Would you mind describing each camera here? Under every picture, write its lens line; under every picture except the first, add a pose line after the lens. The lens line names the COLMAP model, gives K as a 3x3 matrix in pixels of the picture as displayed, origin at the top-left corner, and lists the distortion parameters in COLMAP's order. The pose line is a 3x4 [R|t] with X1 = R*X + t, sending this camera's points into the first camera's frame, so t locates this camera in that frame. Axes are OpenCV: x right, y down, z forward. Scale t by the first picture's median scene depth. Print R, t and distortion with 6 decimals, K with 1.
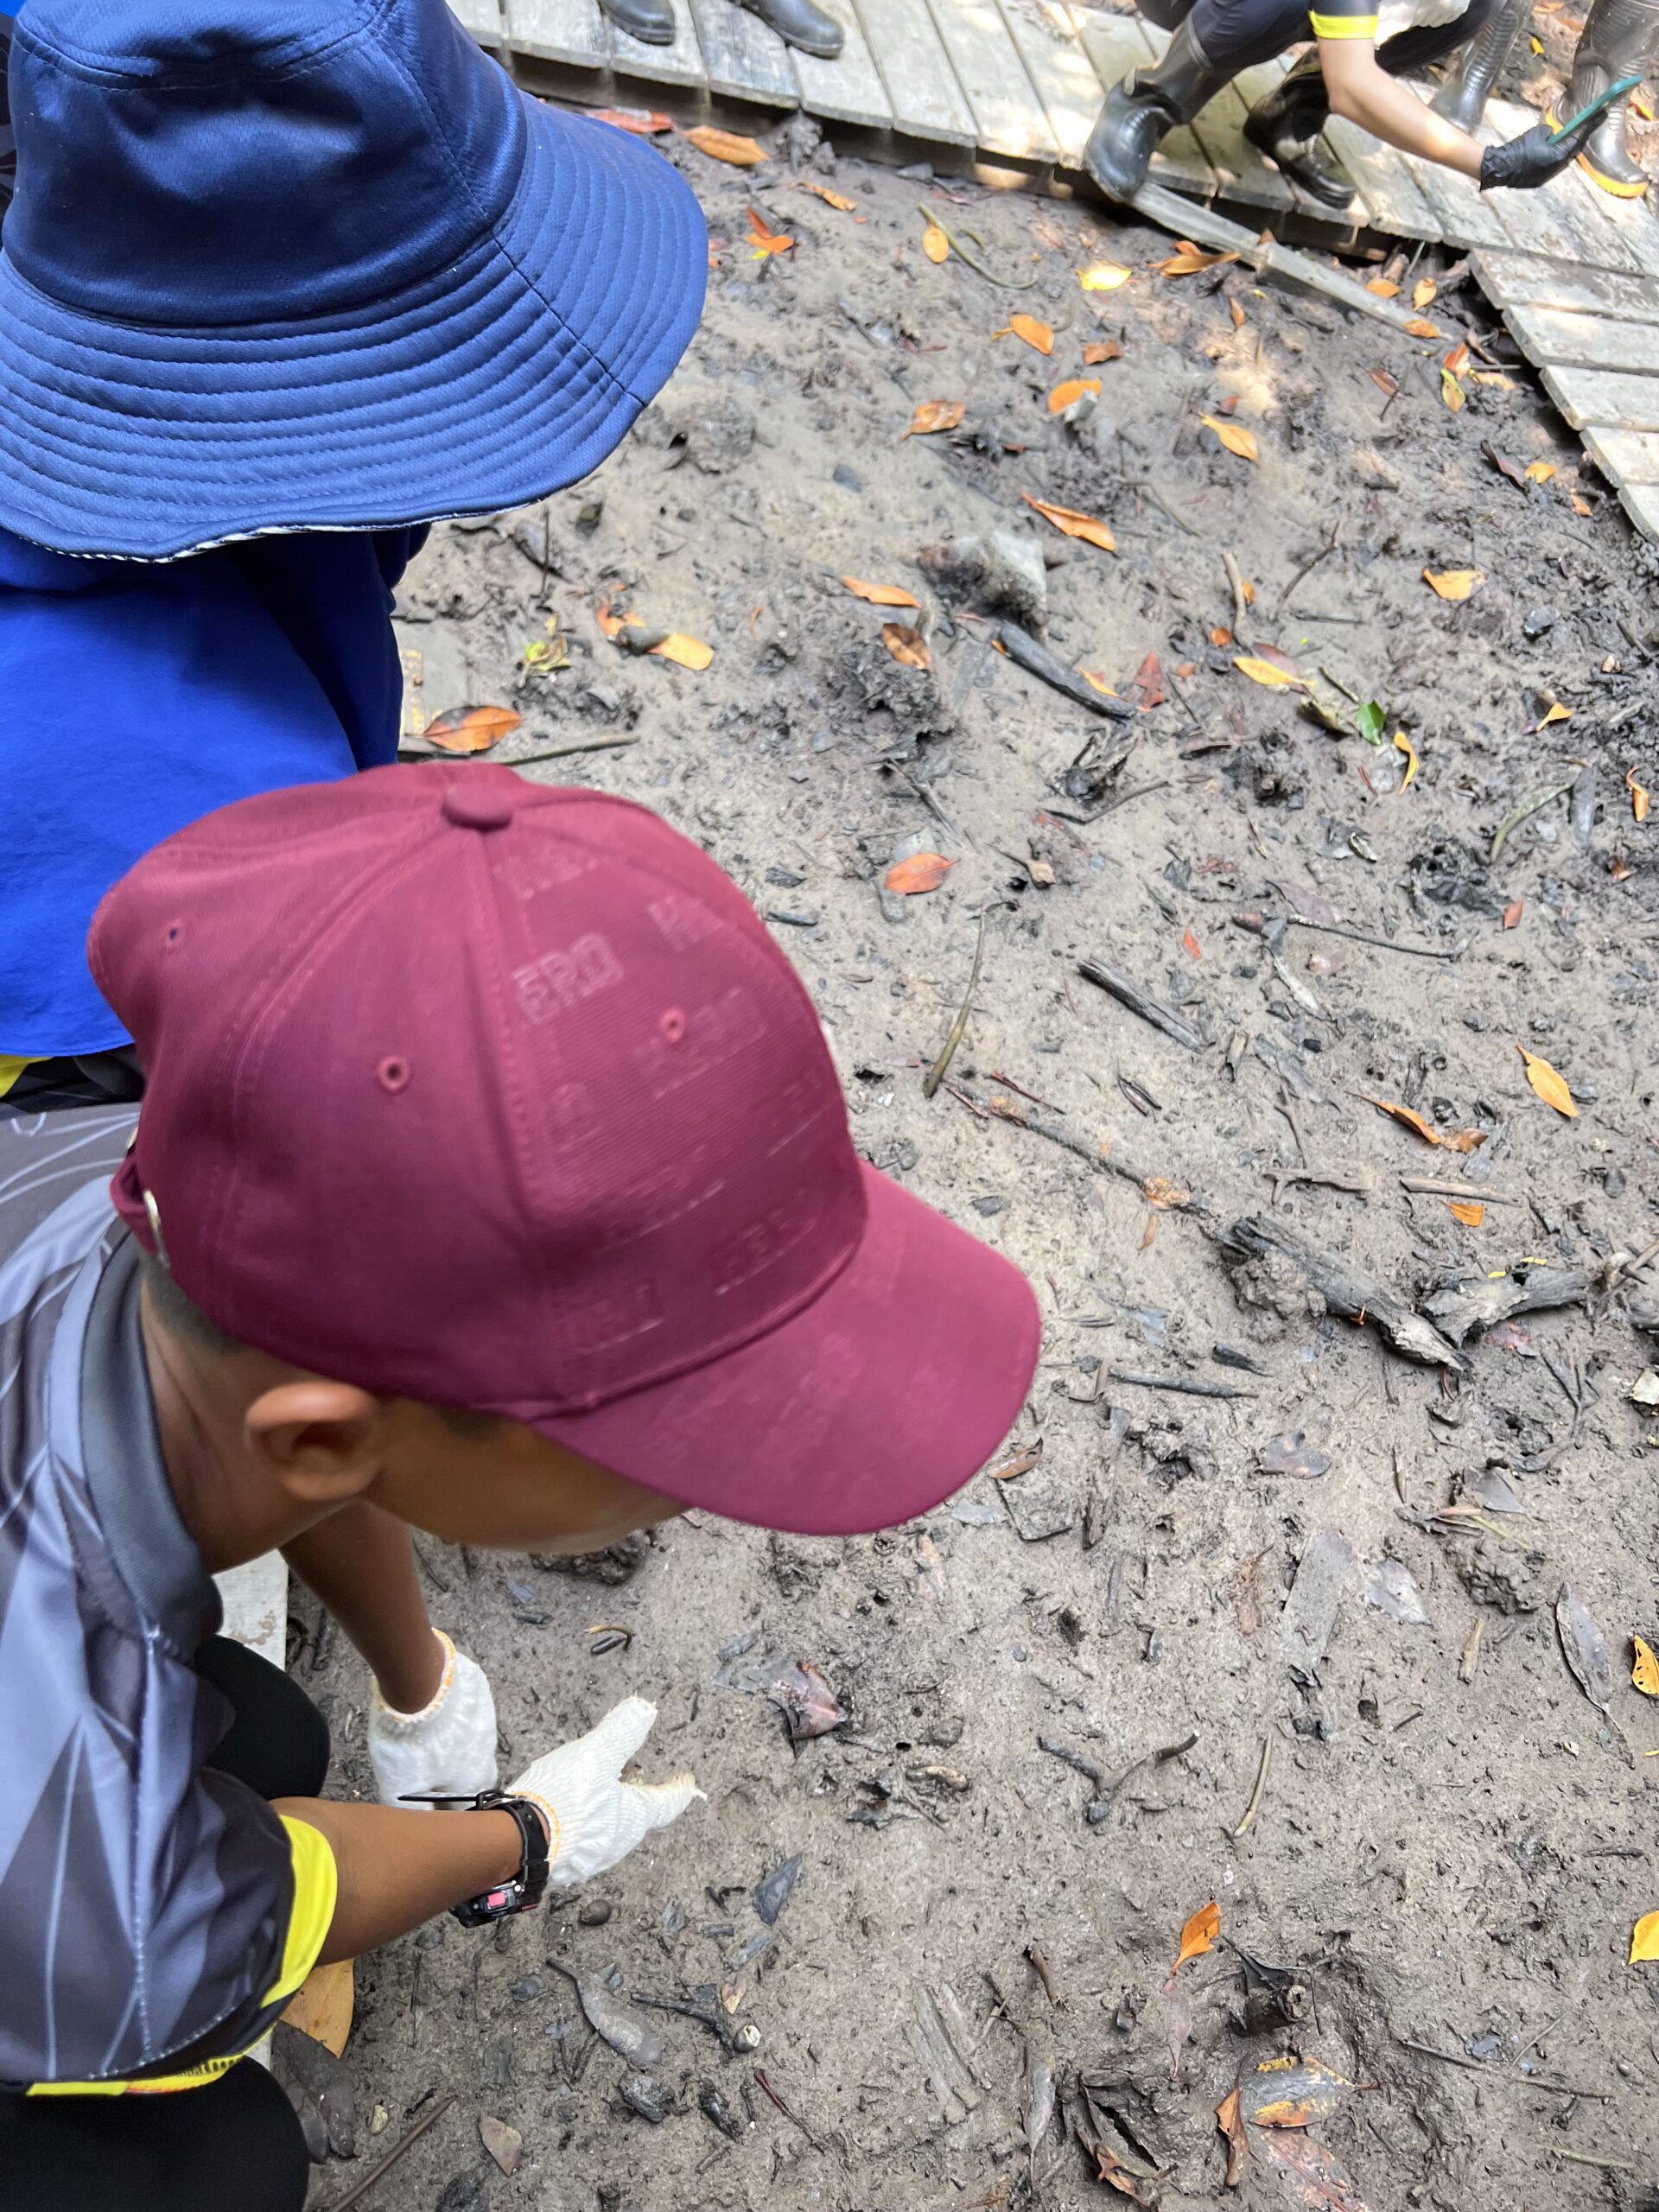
lens RADIAL K [[1669.7, 0, 838.8], [0, 1669.7, 1113.1], [0, 0, 1]] dist [0.035830, -0.044164]
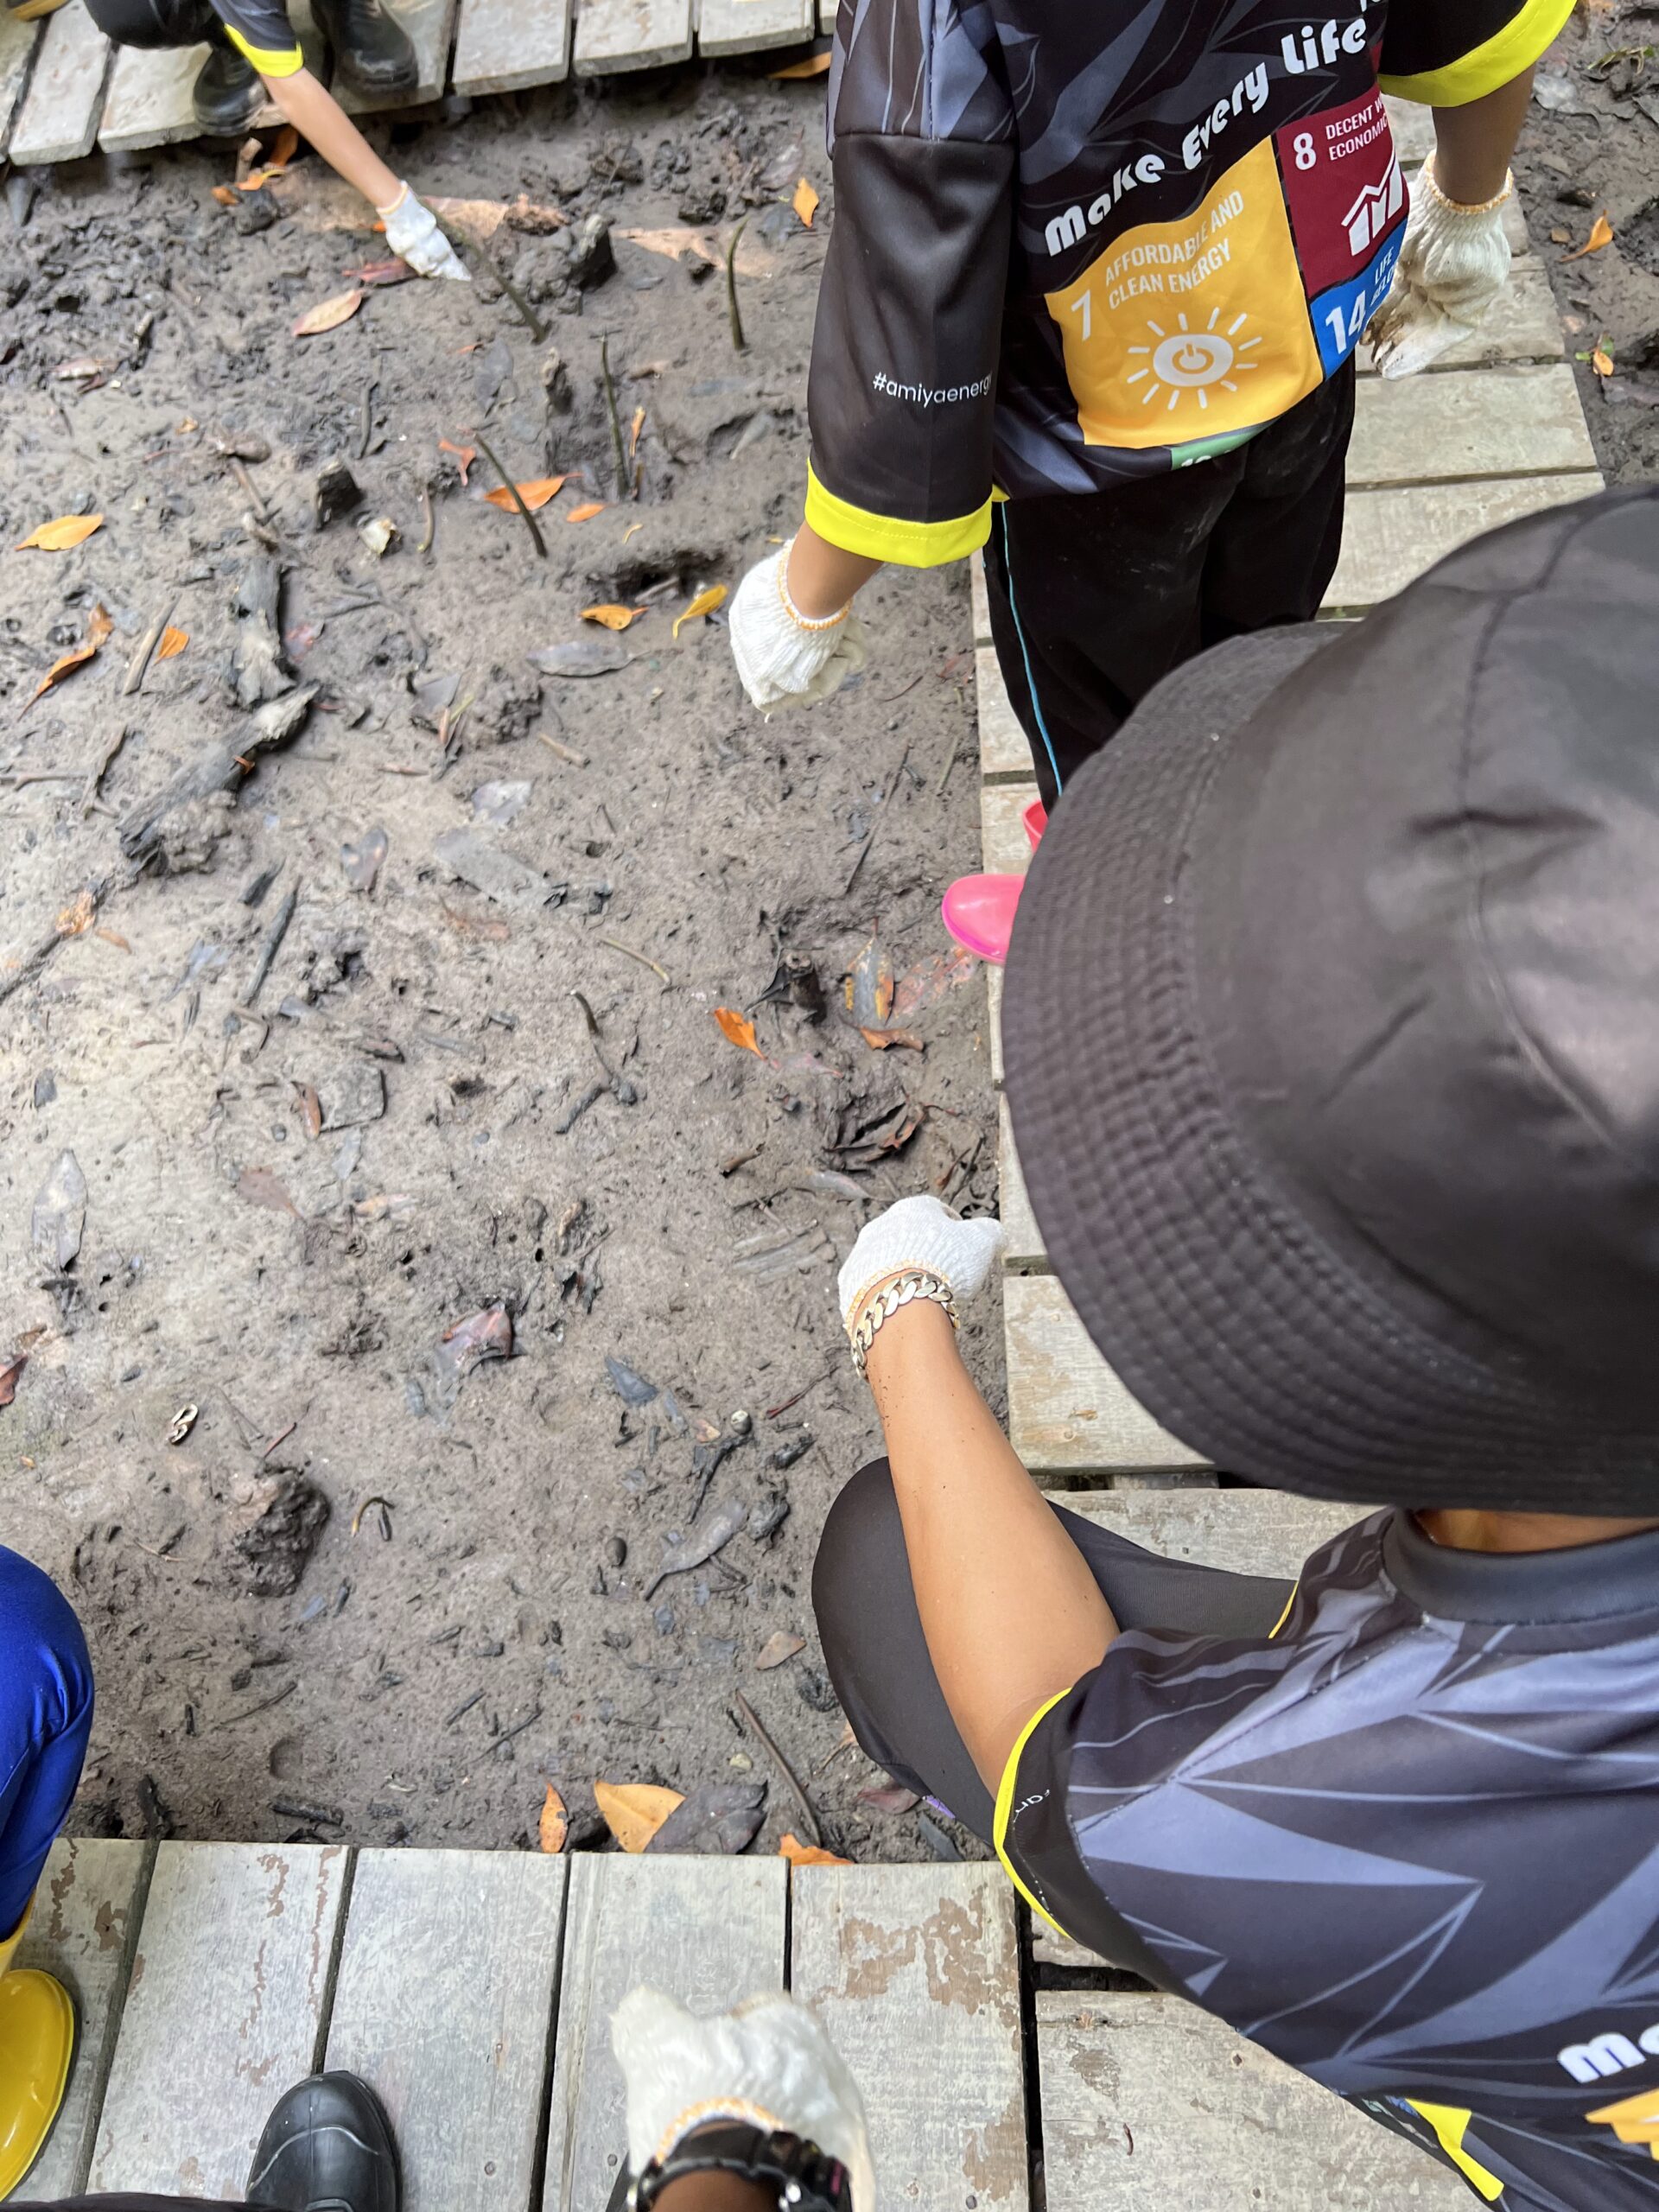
lens RADIAL K [[1668.7, 0, 836.3], [0, 1668.7, 1115.8], [0, 0, 1]] dist [0.036597, -0.045114]
pose [[0.139205, -0.971000, 0.194374, -0.045569], [0.898767, 0.206291, 0.386861, 0.094743], [-0.415740, 0.120844, 0.901420, -0.043951]]
